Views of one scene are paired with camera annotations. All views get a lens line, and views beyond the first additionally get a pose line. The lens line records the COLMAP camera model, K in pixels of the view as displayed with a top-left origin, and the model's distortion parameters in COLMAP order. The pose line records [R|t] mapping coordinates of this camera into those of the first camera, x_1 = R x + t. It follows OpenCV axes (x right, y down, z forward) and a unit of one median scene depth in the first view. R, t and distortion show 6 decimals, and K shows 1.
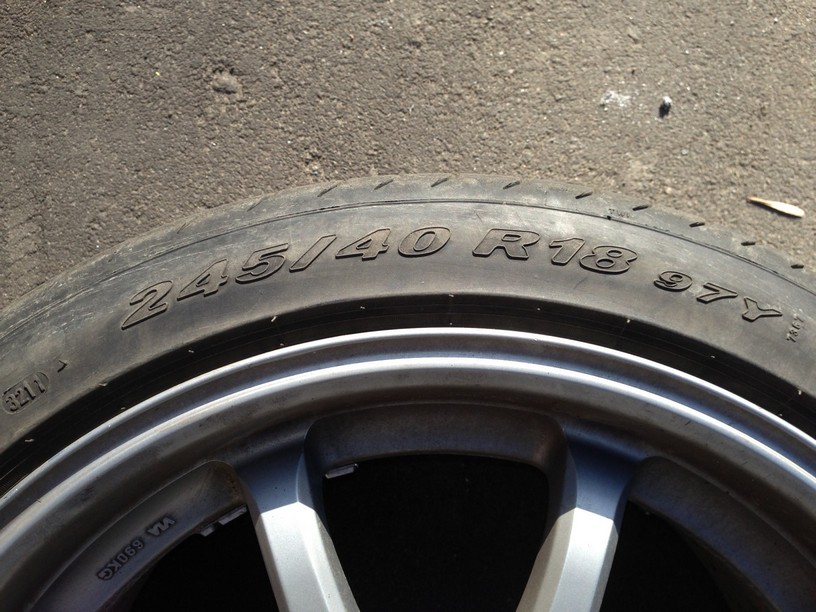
lens RADIAL K [[773.4, 0, 404.6], [0, 773.4, 303.3], [0, 0, 1]] dist [0.039994, 0.000000]
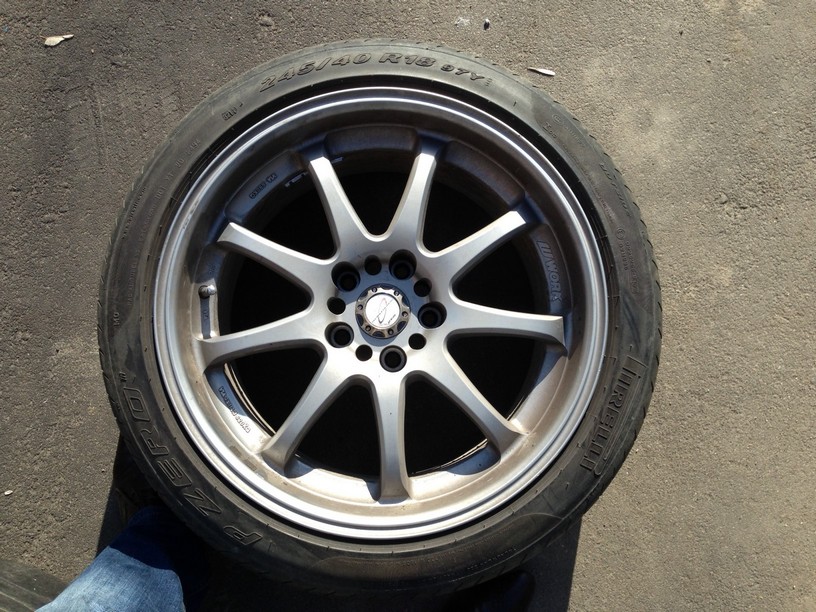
lens RADIAL K [[773.4, 0, 411.8], [0, 773.4, 308.3], [0, 0, 1]] dist [0.039994, 0.000000]
pose [[0.997947, -0.053698, 0.034892, 0.054912], [0.052693, 0.998186, 0.029108, 0.719091], [-0.036392, -0.027210, 0.998967, -1.783022]]
